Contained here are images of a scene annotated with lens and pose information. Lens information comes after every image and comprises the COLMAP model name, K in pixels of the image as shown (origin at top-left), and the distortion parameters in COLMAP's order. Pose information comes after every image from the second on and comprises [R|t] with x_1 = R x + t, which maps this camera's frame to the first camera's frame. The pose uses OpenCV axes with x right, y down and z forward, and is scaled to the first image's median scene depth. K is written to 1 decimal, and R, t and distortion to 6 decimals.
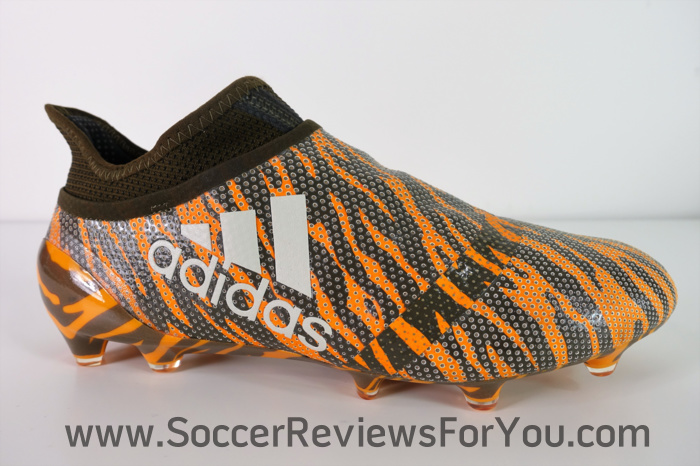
lens RADIAL K [[472.2, 0, 351.4], [0, 472.2, 234.2], [0, 0, 1]] dist [0.006333, -0.009883]
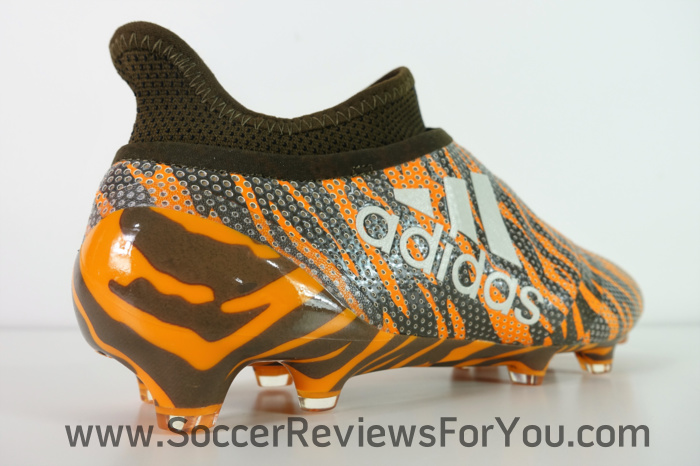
lens RADIAL K [[472.2, 0, 351.4], [0, 472.2, 234.2], [0, 0, 1]] dist [0.006333, -0.009883]
pose [[0.743169, 0.092538, 0.662674, -1.005691], [0.140388, 0.946780, -0.289652, 0.300895], [-0.654210, 0.308292, 0.690627, 0.510278]]
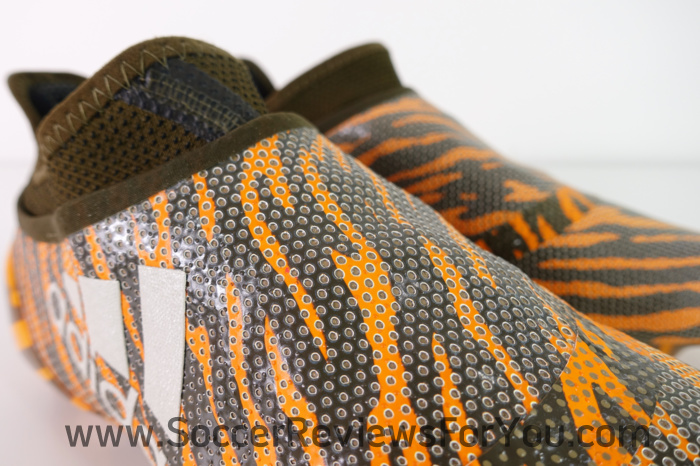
lens RADIAL K [[472.2, 0, 351.4], [0, 472.2, 234.2], [0, 0, 1]] dist [0.006333, -0.009883]
pose [[0.899040, 0.167652, -0.404499, 0.292046], [-0.099236, 0.977773, 0.184694, -0.248299], [0.426473, -0.125907, 0.895694, 0.591794]]
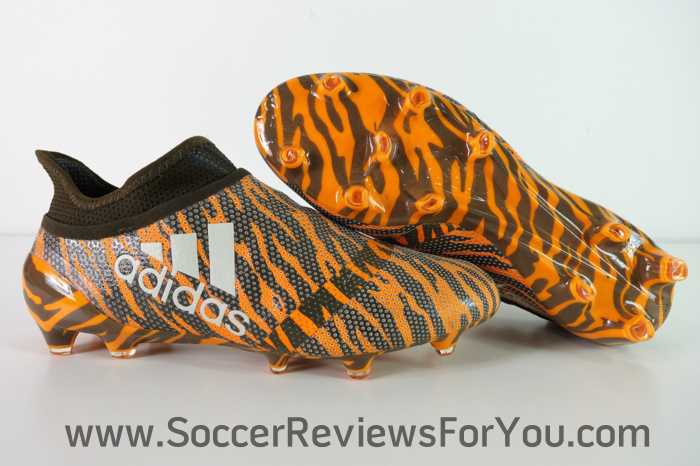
lens RADIAL K [[472.2, 0, 351.4], [0, 472.2, 234.2], [0, 0, 1]] dist [0.006333, -0.009883]
pose [[0.996638, 0.018287, 0.079870, 0.139946], [-0.013110, 0.997808, -0.064858, 0.036173], [-0.080881, 0.063592, 0.994693, -0.421135]]
